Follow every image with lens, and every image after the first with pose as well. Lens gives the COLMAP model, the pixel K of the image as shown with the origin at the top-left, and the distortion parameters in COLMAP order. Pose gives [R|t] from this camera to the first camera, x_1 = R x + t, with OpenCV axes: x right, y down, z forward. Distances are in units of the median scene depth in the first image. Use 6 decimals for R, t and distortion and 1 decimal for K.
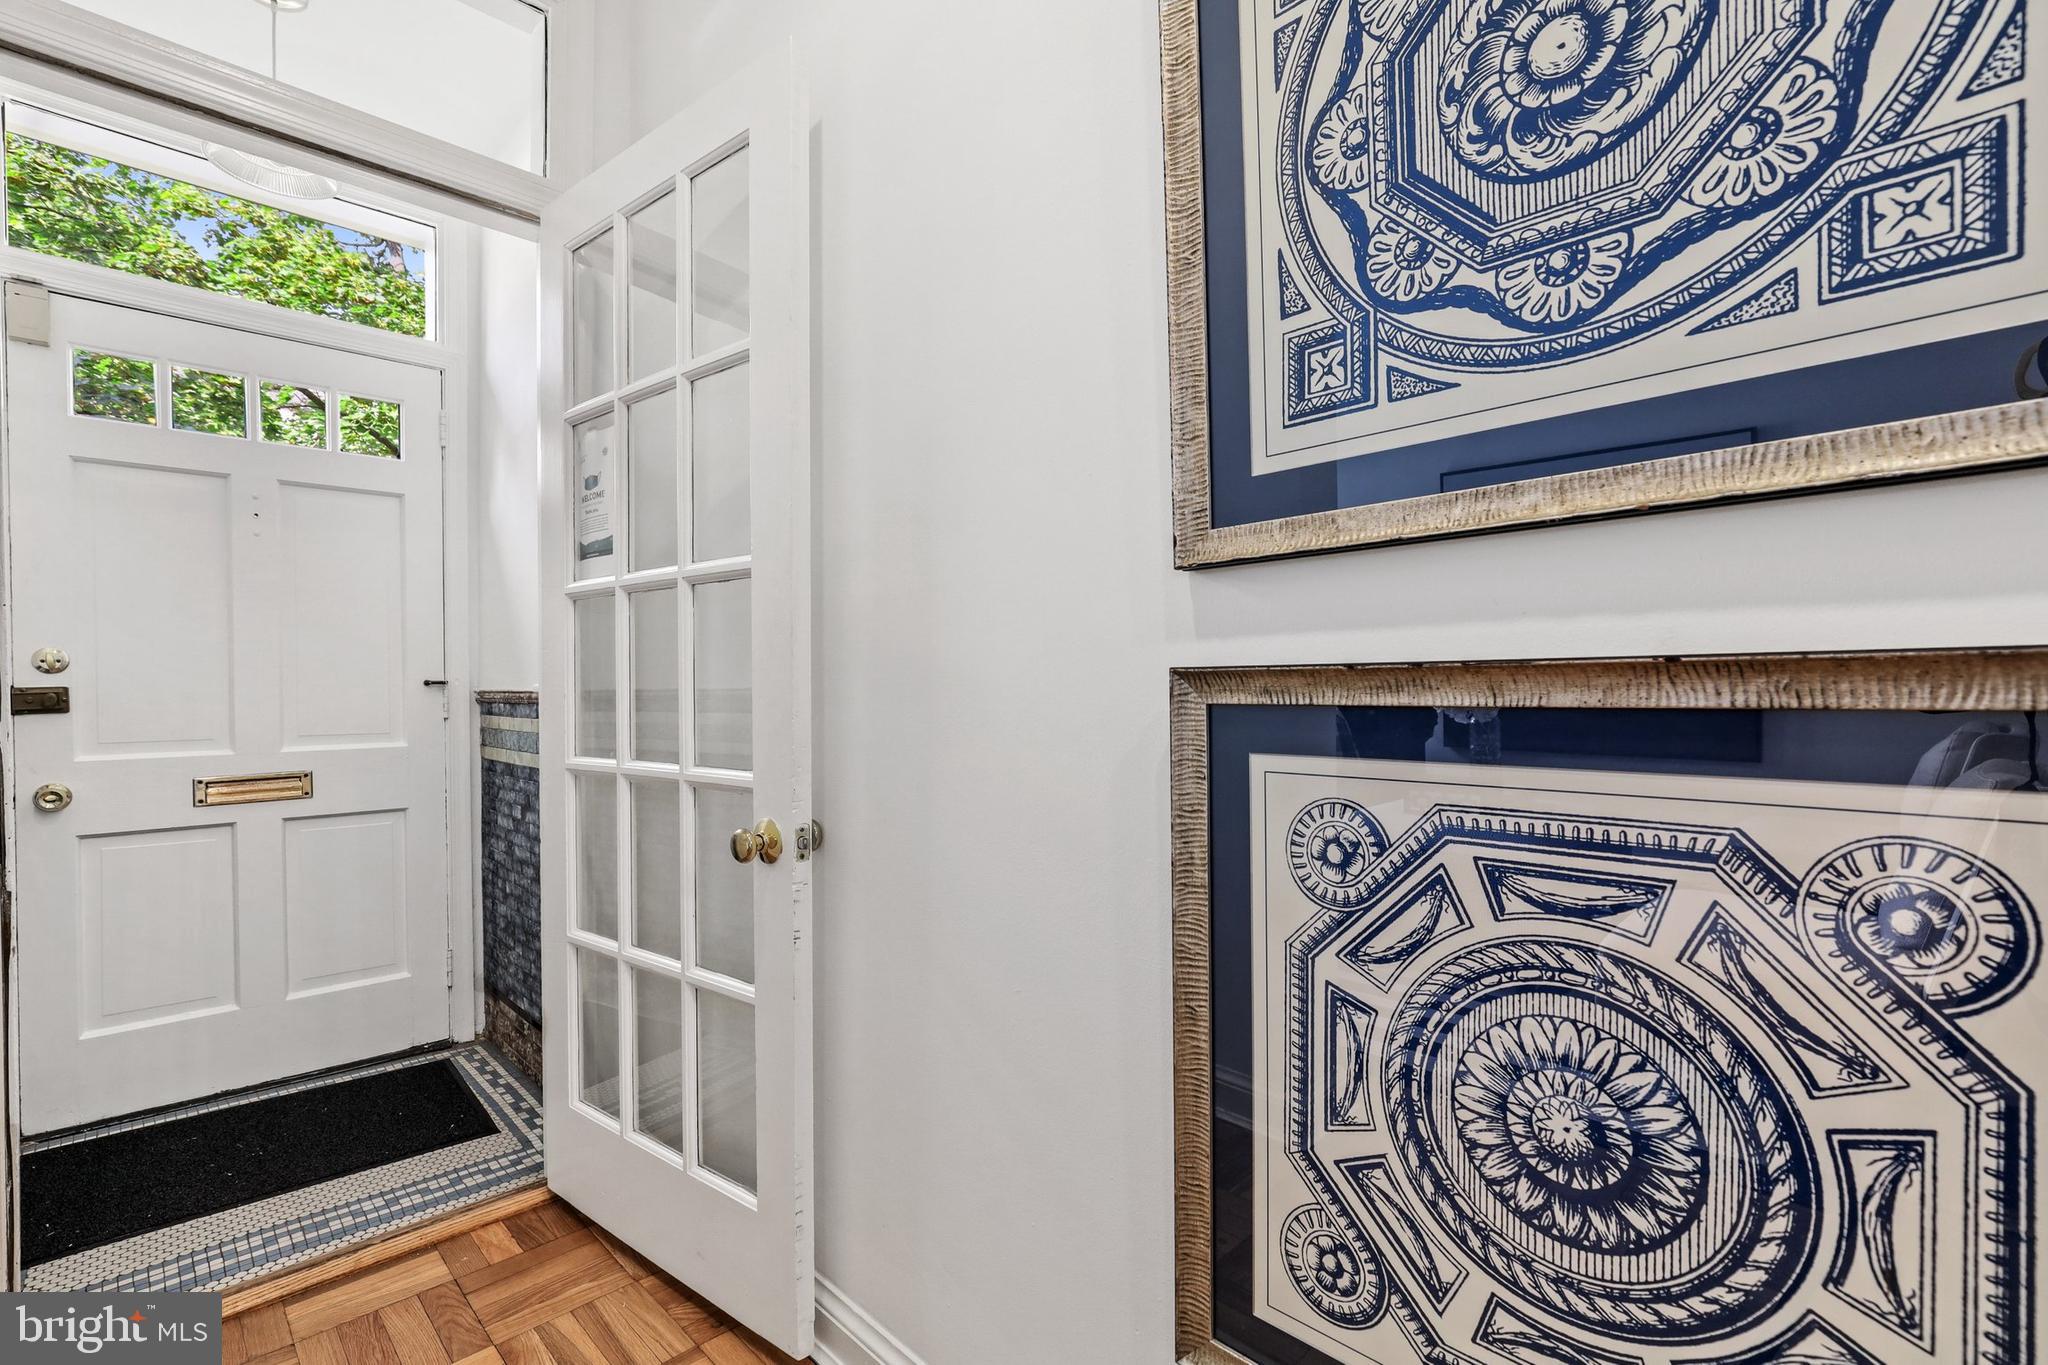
lens RADIAL K [[930.4, 0, 1029.6], [0, 930.4, 688.6], [0, 0, 1]] dist [-0.017275, 0.006183]
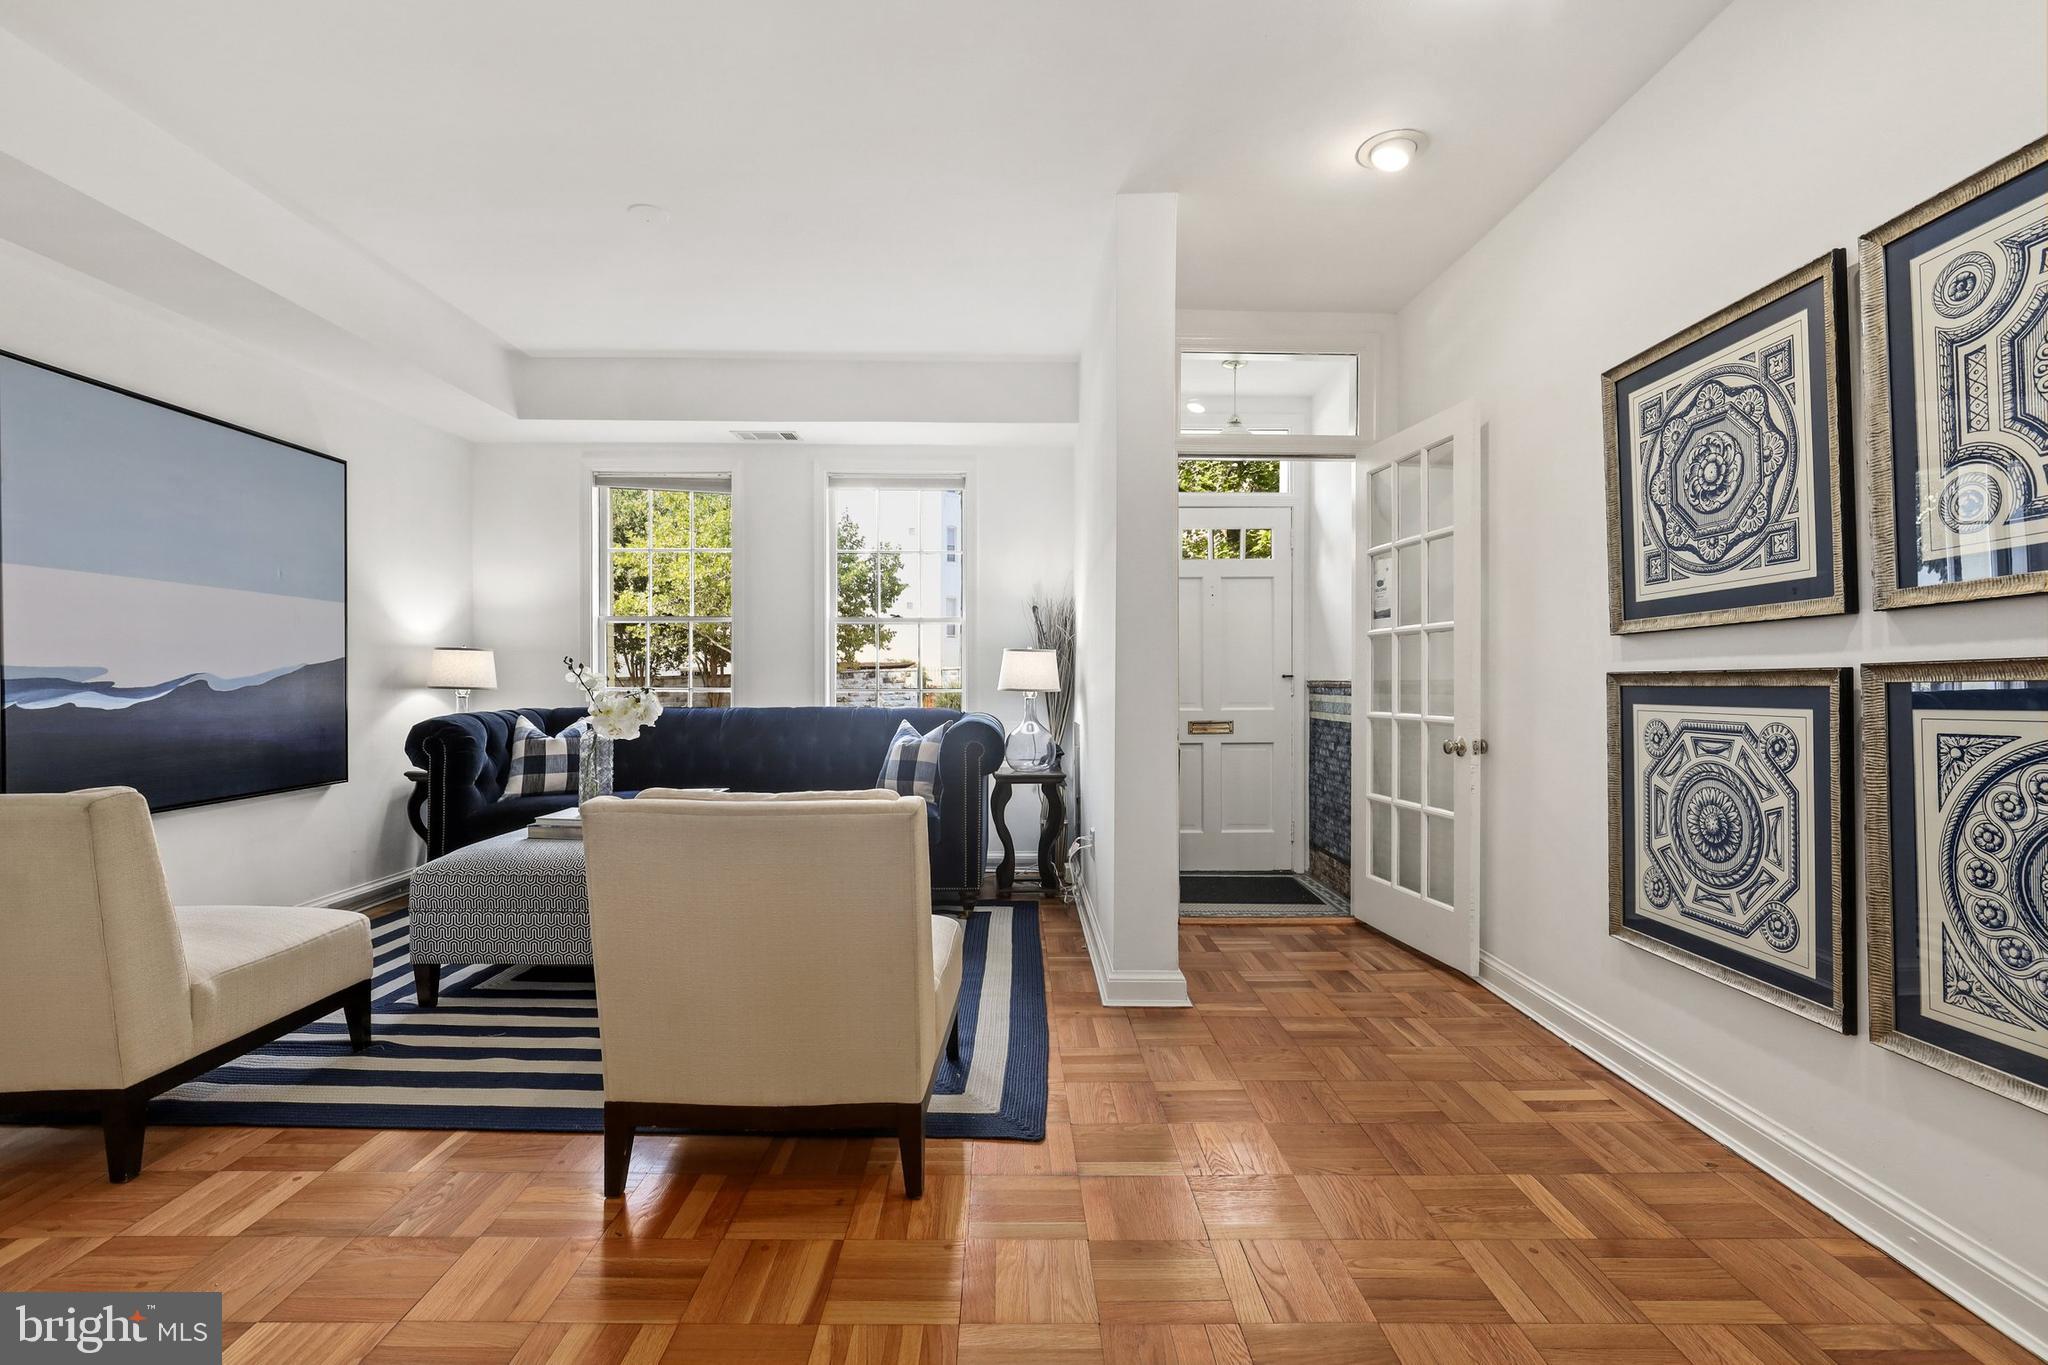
lens RADIAL K [[930.4, 0, 1023.0], [0, 930.4, 673.8], [0, 0, 1]] dist [-0.017275, 0.006183]
pose [[0.721197, 0.003582, -0.692721, 0.898444], [-0.010869, 0.999922, -0.006146, 0.019274], [0.692645, 0.011961, 0.721179, -2.397603]]
